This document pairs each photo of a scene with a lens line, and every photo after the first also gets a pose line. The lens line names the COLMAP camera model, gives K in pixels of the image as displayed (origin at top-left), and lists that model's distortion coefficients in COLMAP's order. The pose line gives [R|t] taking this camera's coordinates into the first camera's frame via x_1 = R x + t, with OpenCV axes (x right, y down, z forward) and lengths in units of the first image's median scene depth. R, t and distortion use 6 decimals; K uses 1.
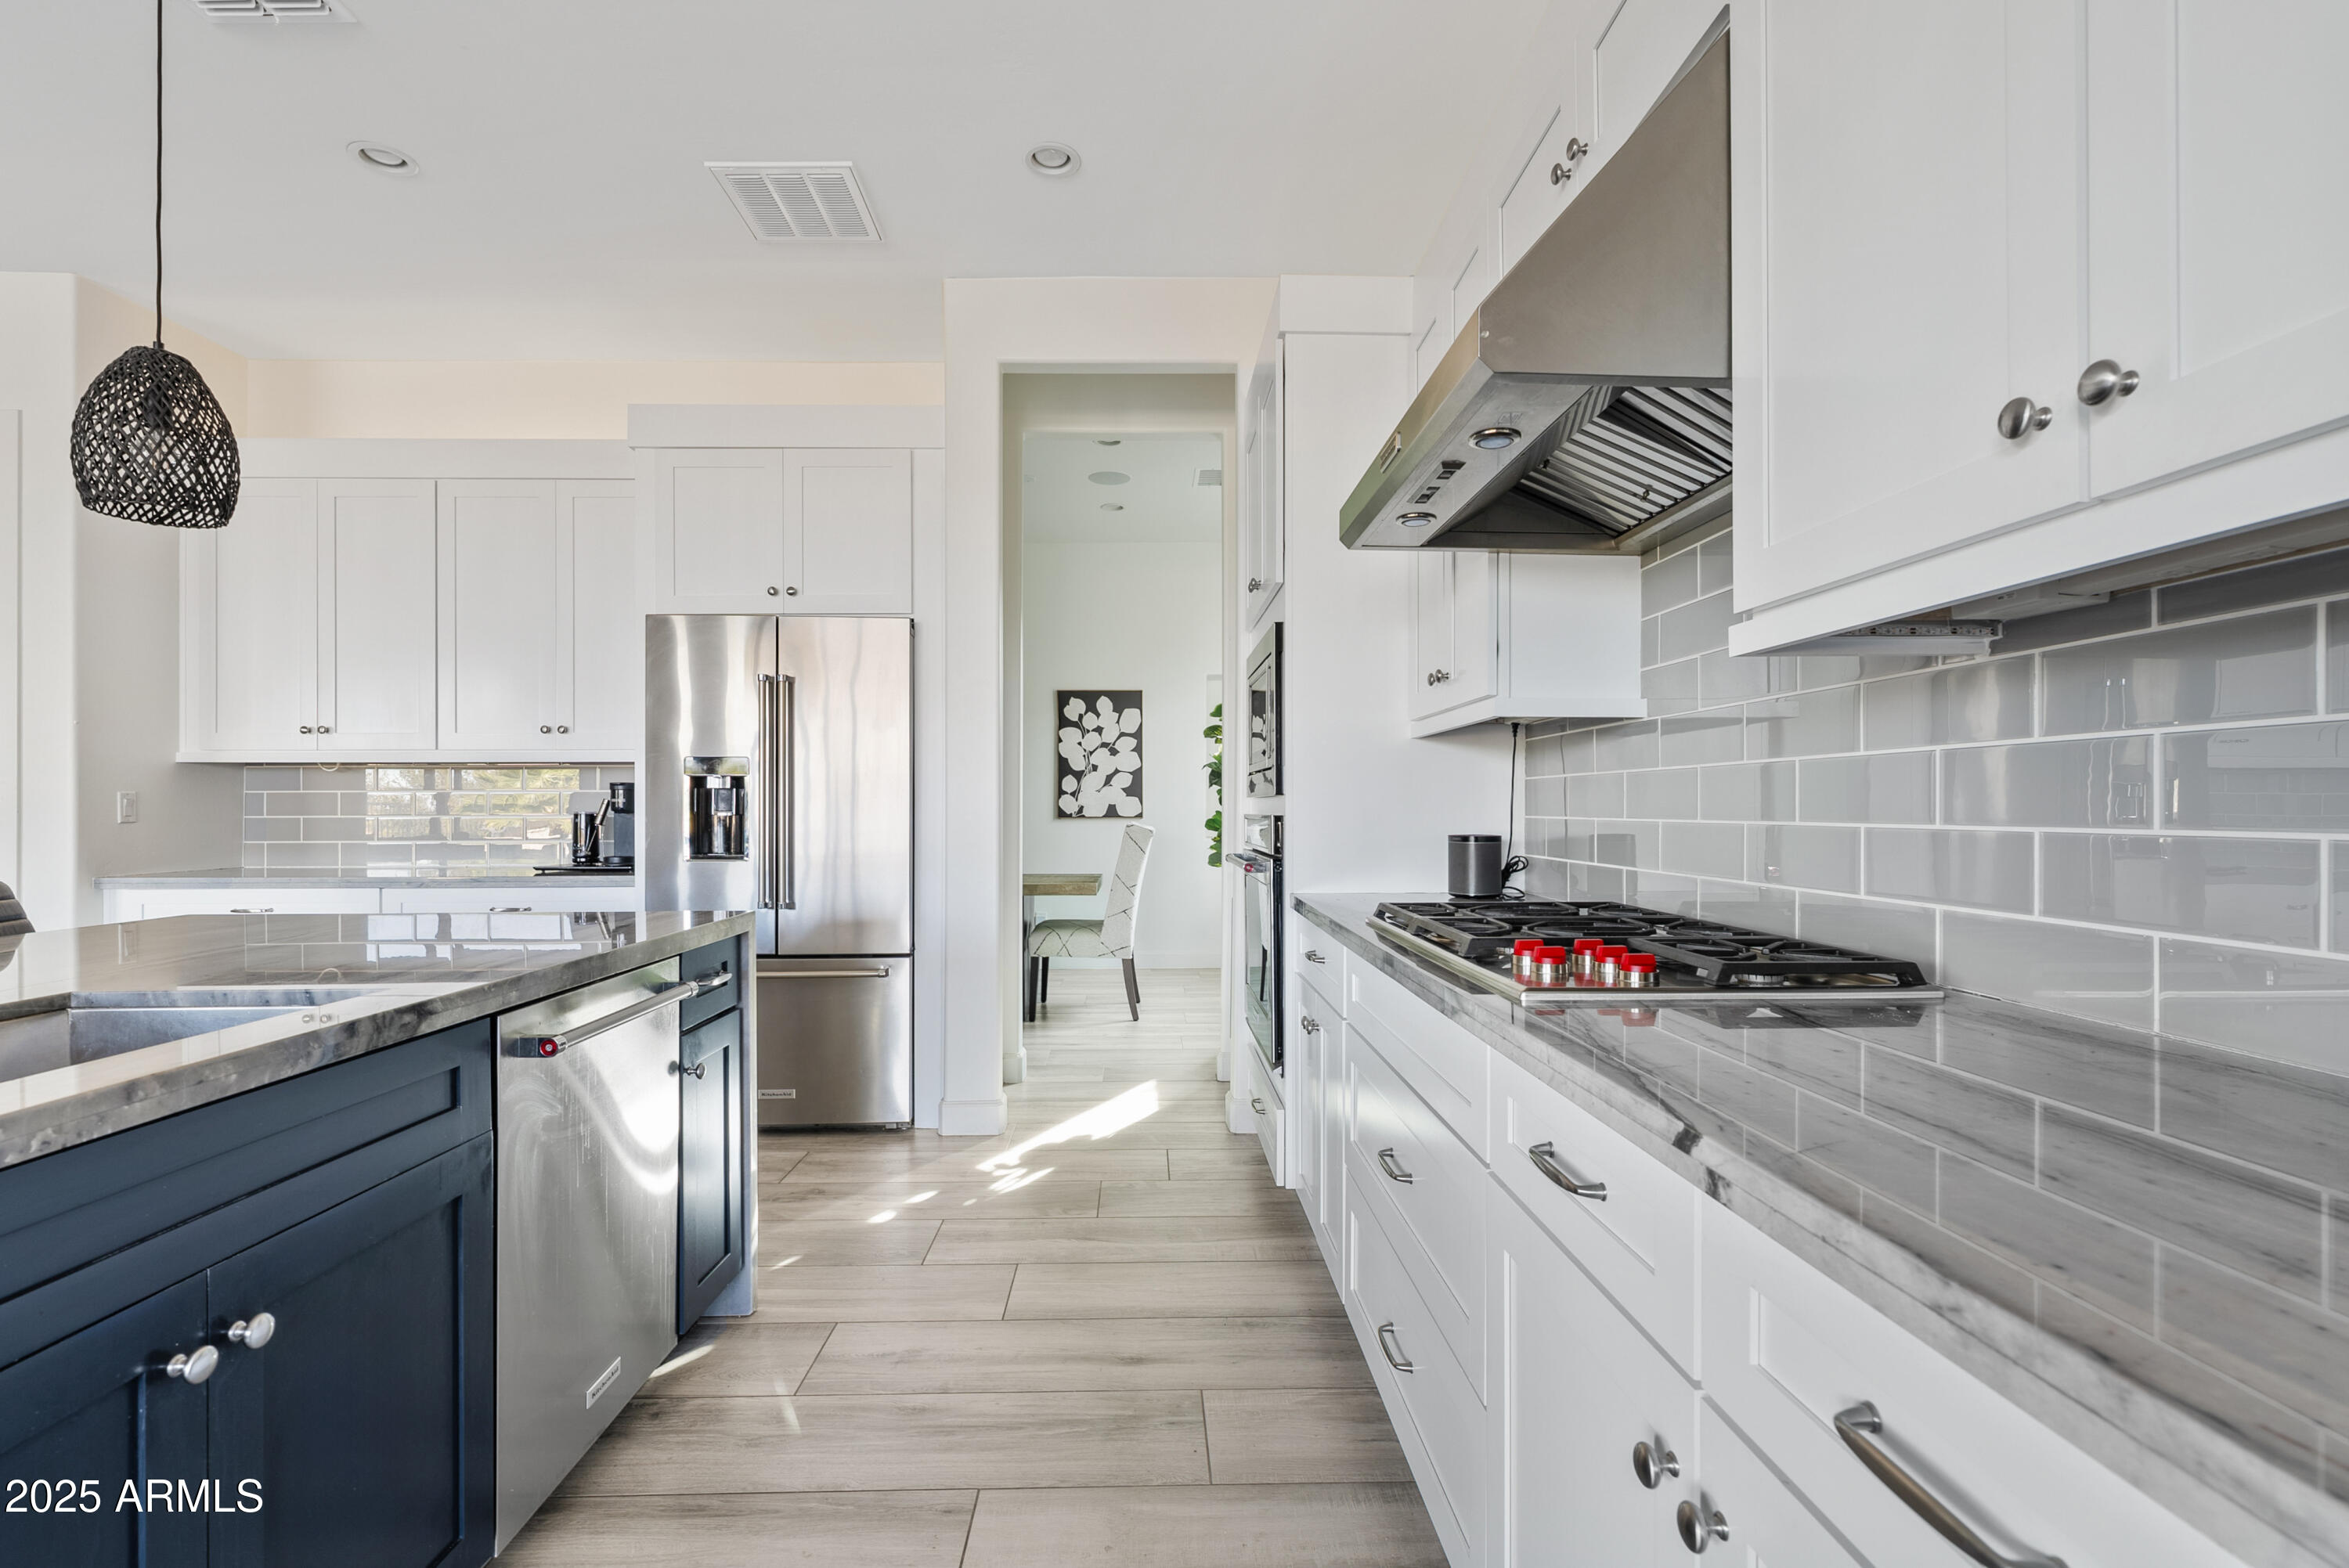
lens RADIAL K [[1070.5, 0, 1169.0], [0, 1070.5, 796.3], [0, 0, 1]] dist [-0.004533, 0.002374]
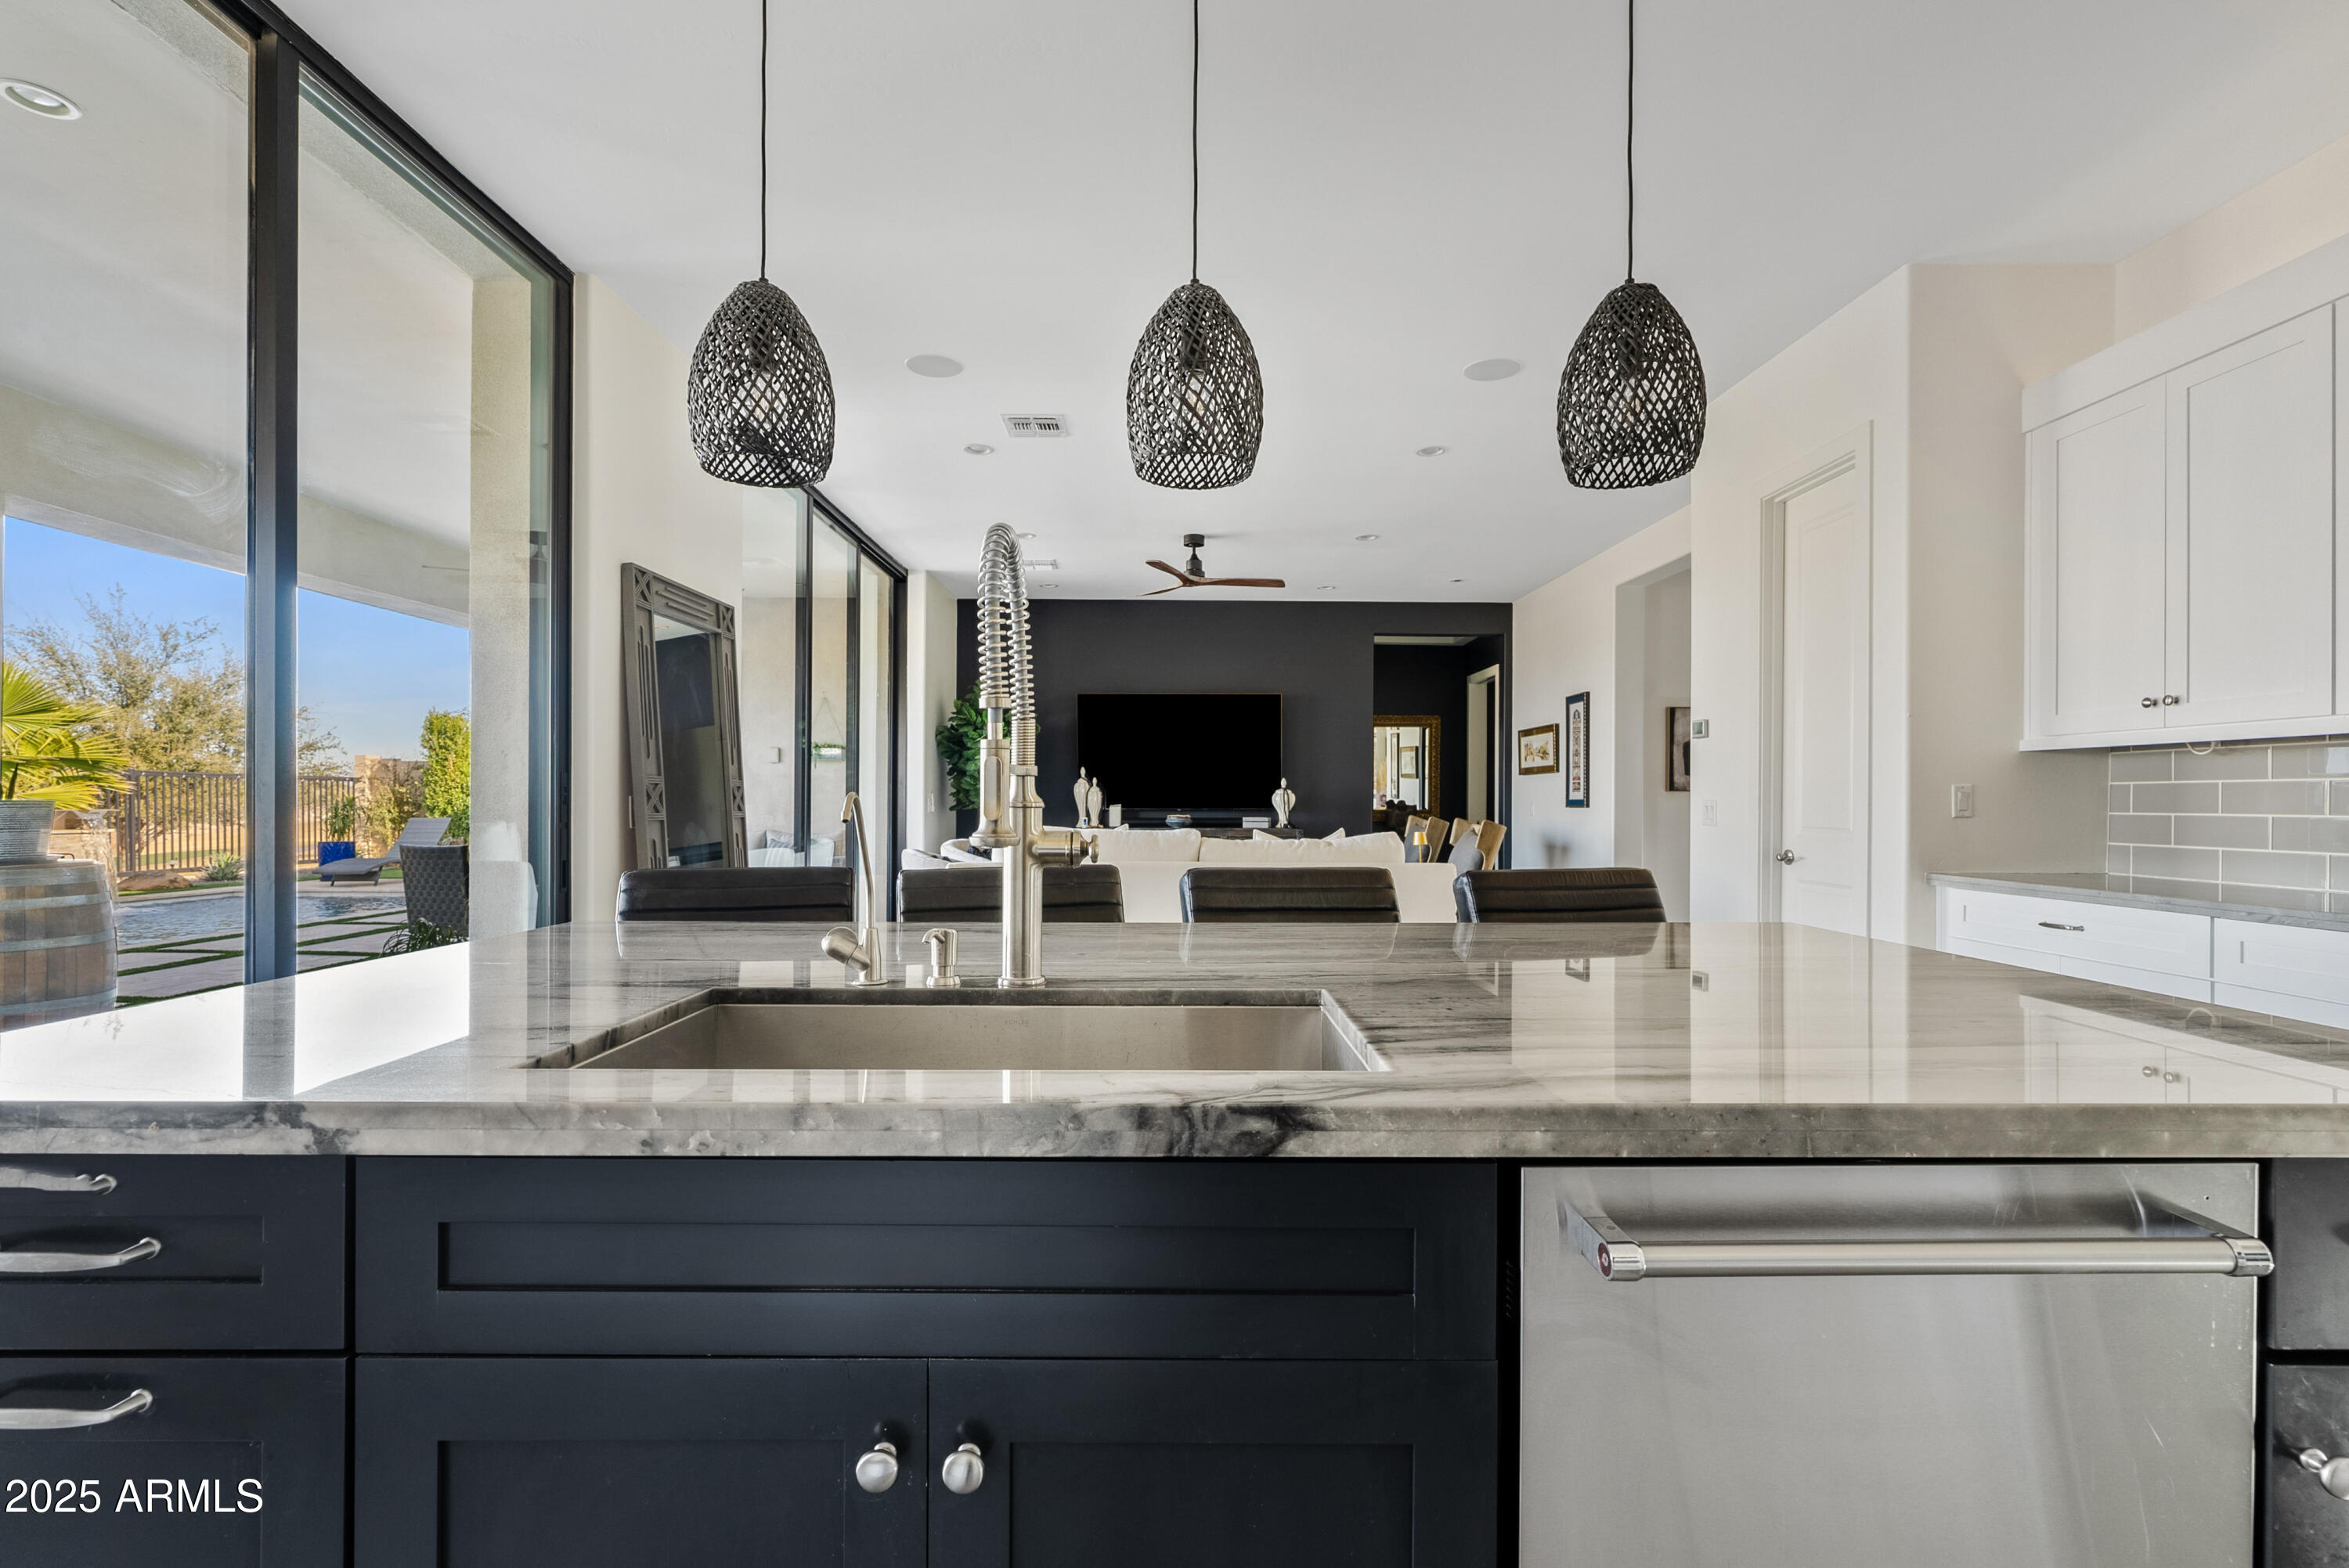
lens RADIAL K [[1070.5, 0, 1172.5], [0, 1070.5, 796.6], [0, 0, 1]] dist [-0.004533, 0.002374]
pose [[-0.015981, 0.000247, -0.999872, -0.021127], [0.005335, 0.999986, 0.000162, 0.002620], [0.999858, -0.005332, -0.015982, 0.342669]]
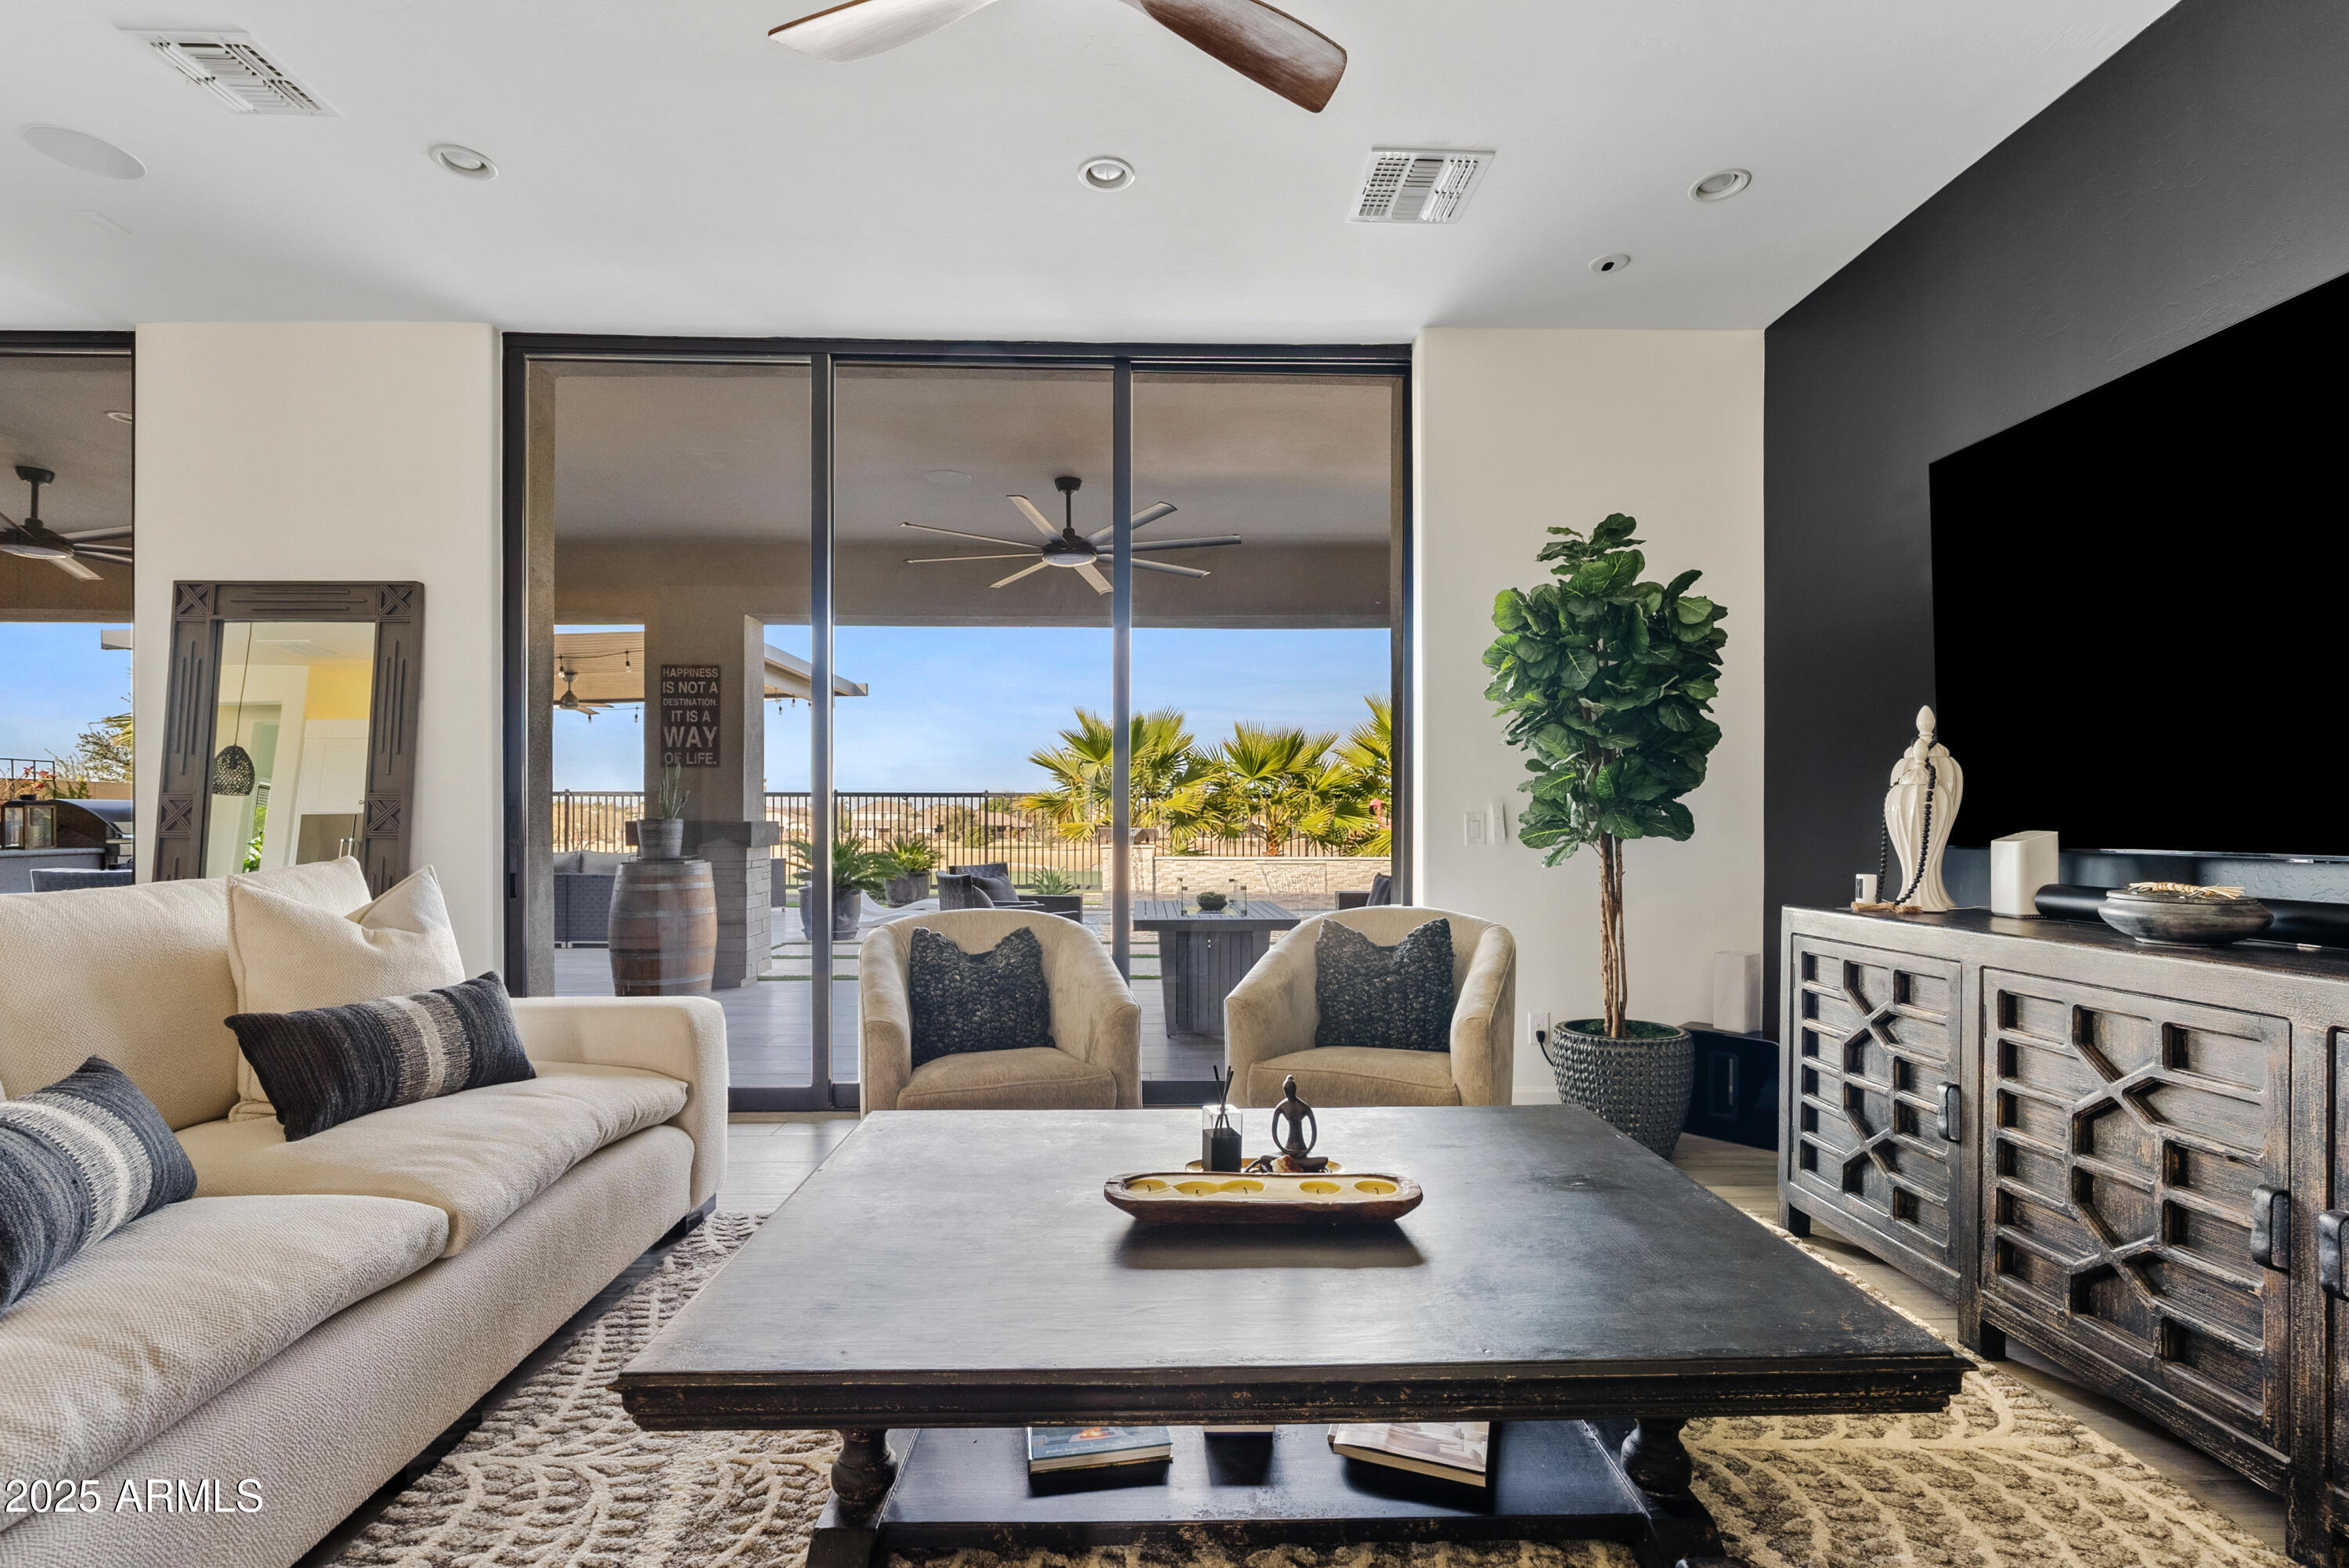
lens RADIAL K [[1070.5, 0, 1164.6], [0, 1070.5, 803.8], [0, 0, 1]] dist [-0.004533, 0.002374]
pose [[-0.999951, -0.008188, 0.005642, -2.128556], [-0.008261, 0.999882, -0.012984, 0.016494], [-0.005535, -0.013030, -0.999900, 0.878747]]
